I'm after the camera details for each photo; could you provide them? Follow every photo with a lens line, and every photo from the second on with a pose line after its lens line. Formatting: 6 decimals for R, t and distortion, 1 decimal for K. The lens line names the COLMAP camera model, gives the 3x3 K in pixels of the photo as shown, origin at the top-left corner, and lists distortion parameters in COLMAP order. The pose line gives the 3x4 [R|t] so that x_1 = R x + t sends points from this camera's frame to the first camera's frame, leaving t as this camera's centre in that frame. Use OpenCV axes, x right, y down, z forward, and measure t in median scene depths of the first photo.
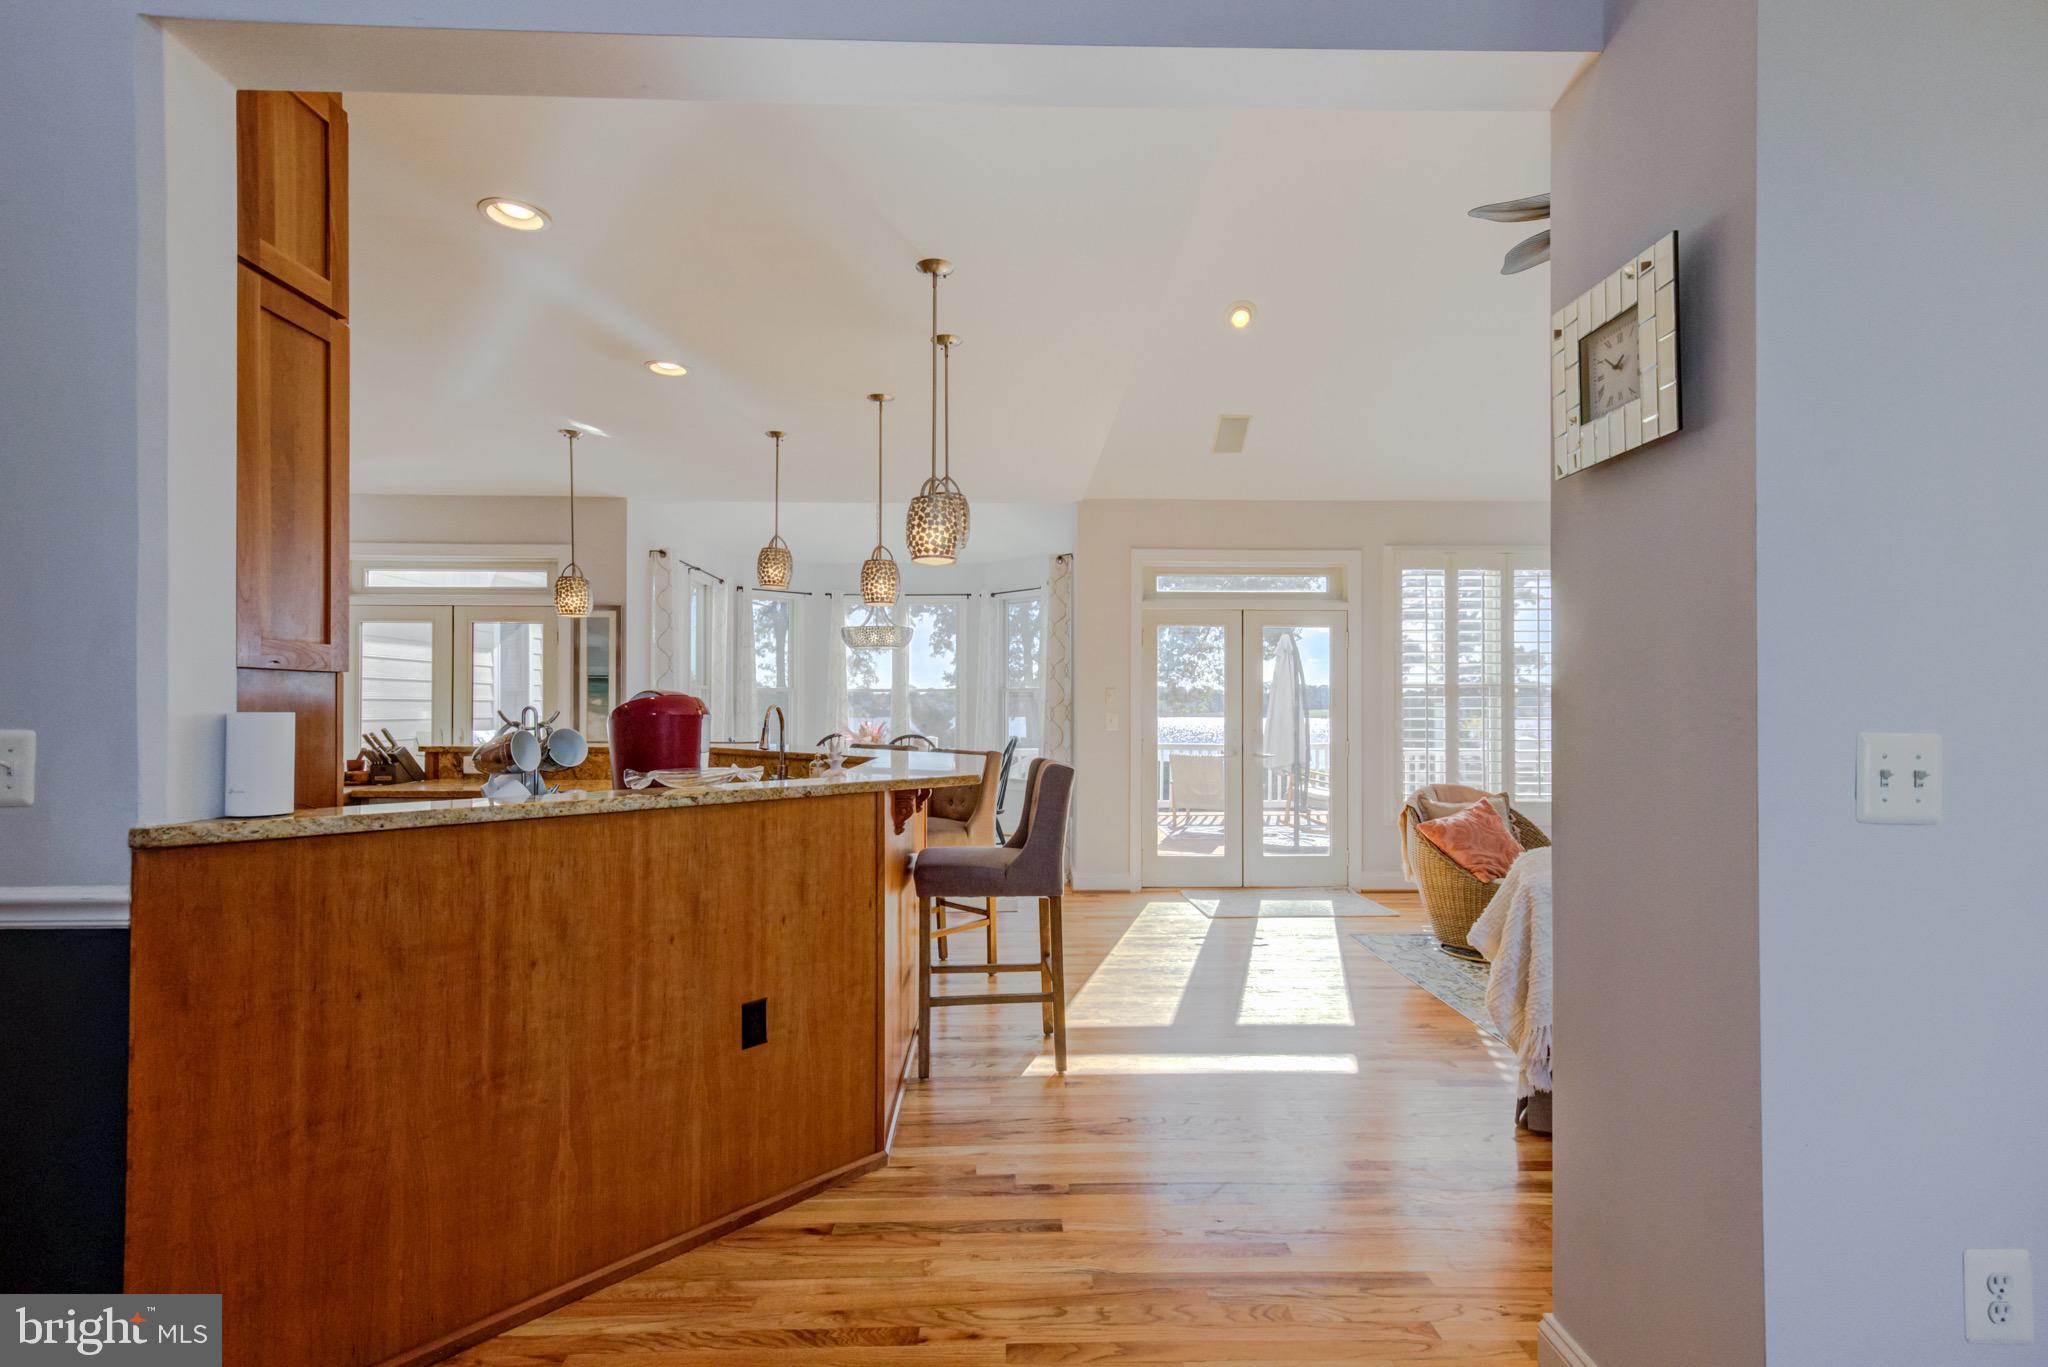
lens RADIAL K [[932.1, 0, 1031.0], [0, 932.1, 697.6], [0, 0, 1]] dist [0.012576, 0.002232]
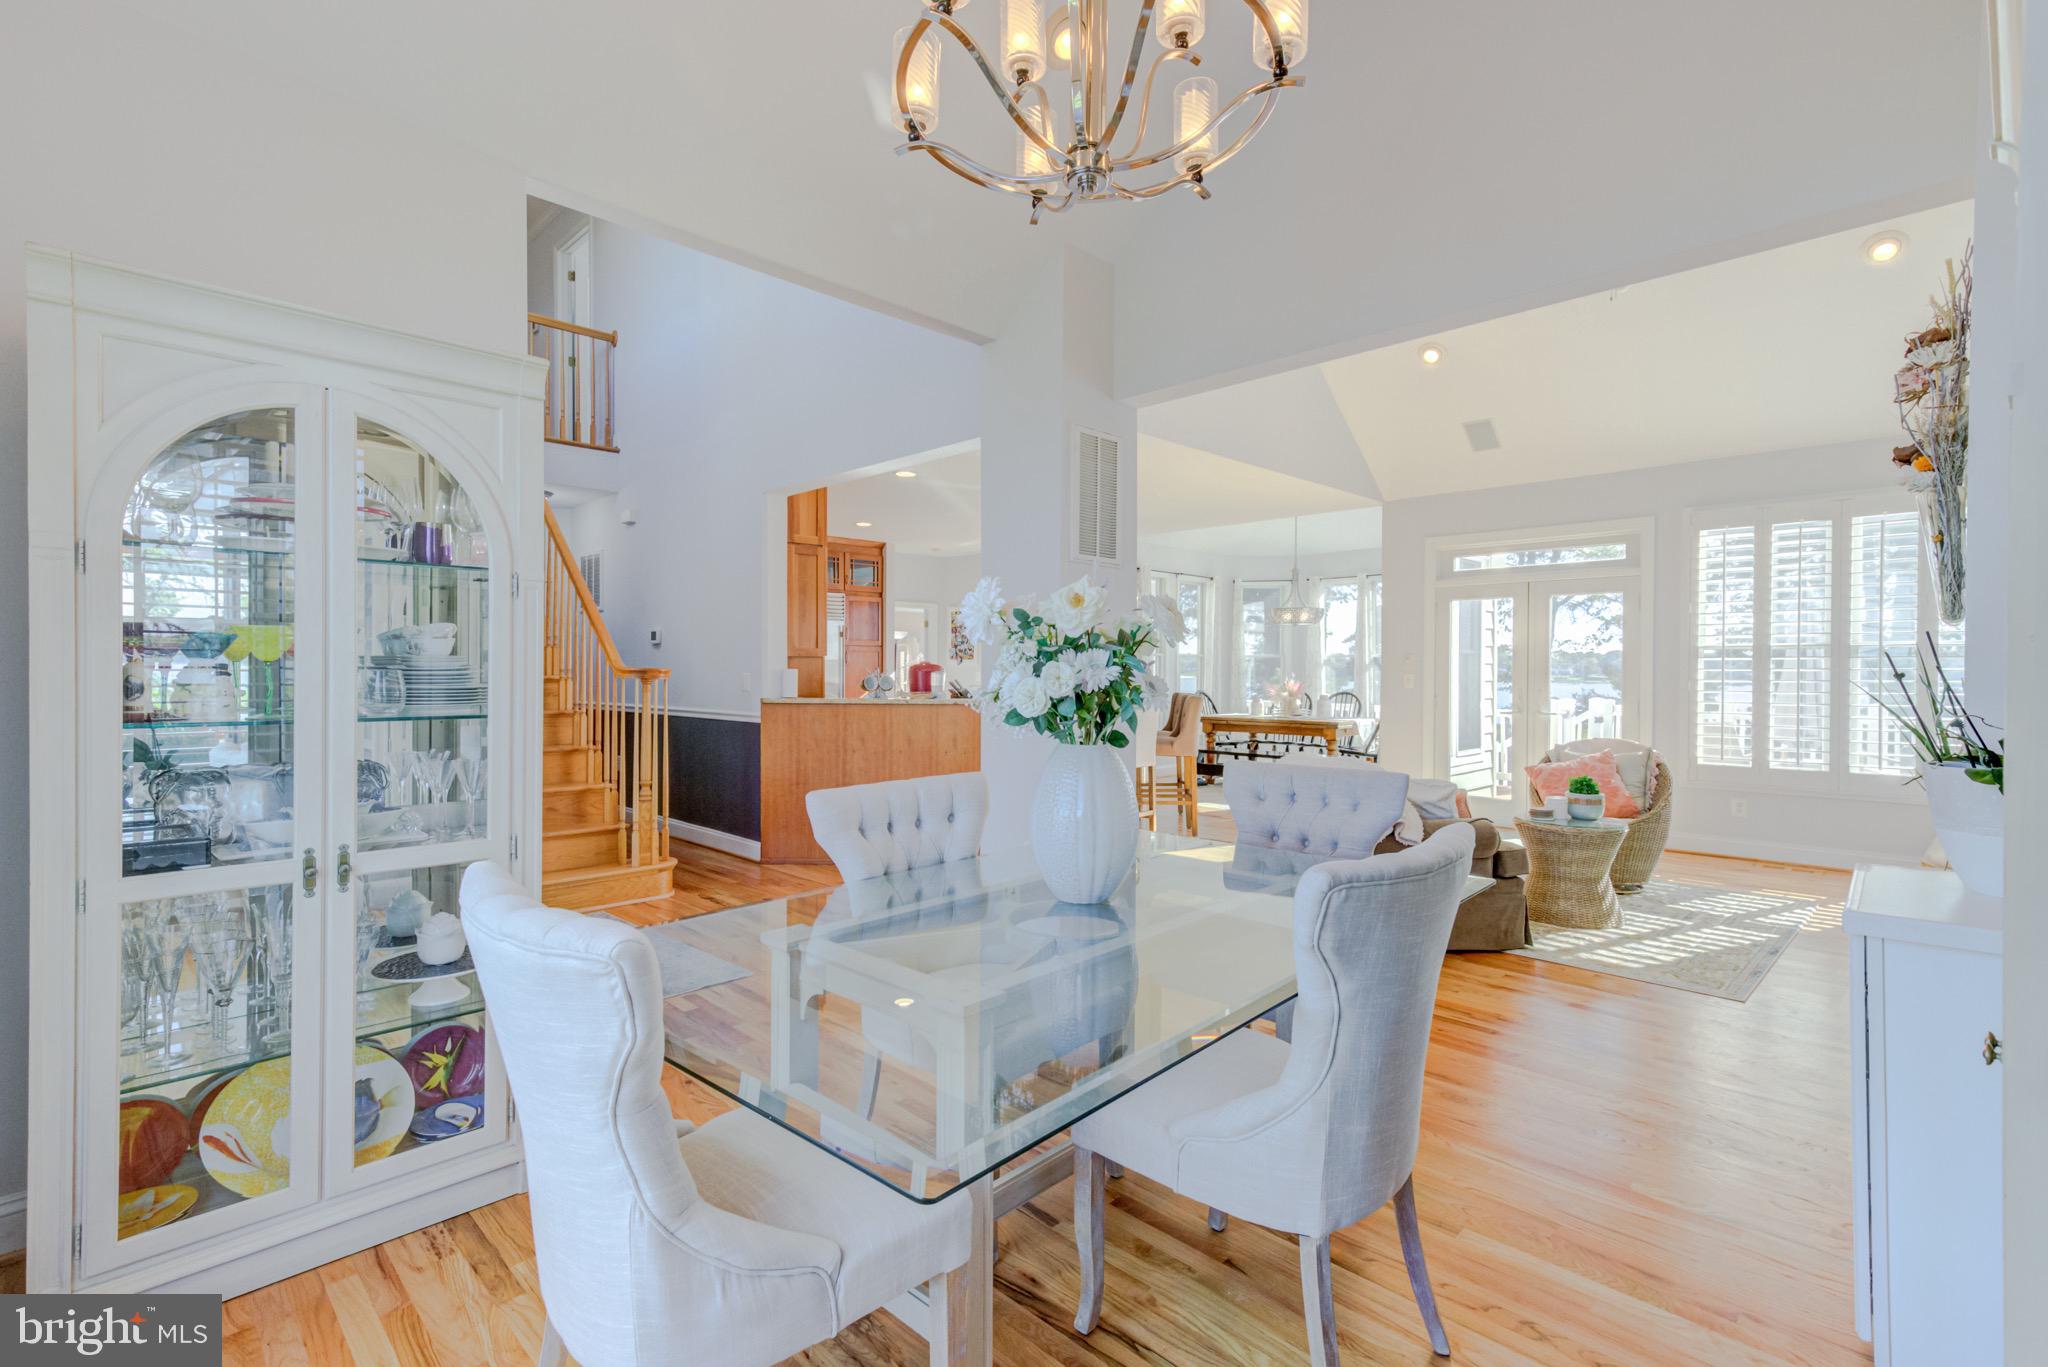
lens RADIAL K [[932.1, 0, 1009.6], [0, 932.1, 674.4], [0, 0, 1]] dist [0.012576, 0.002232]
pose [[0.674973, 0.004154, -0.737831, 0.678982], [0.004699, 0.999940, 0.009928, 0.001187], [0.737828, -0.010168, 0.674912, -0.224933]]
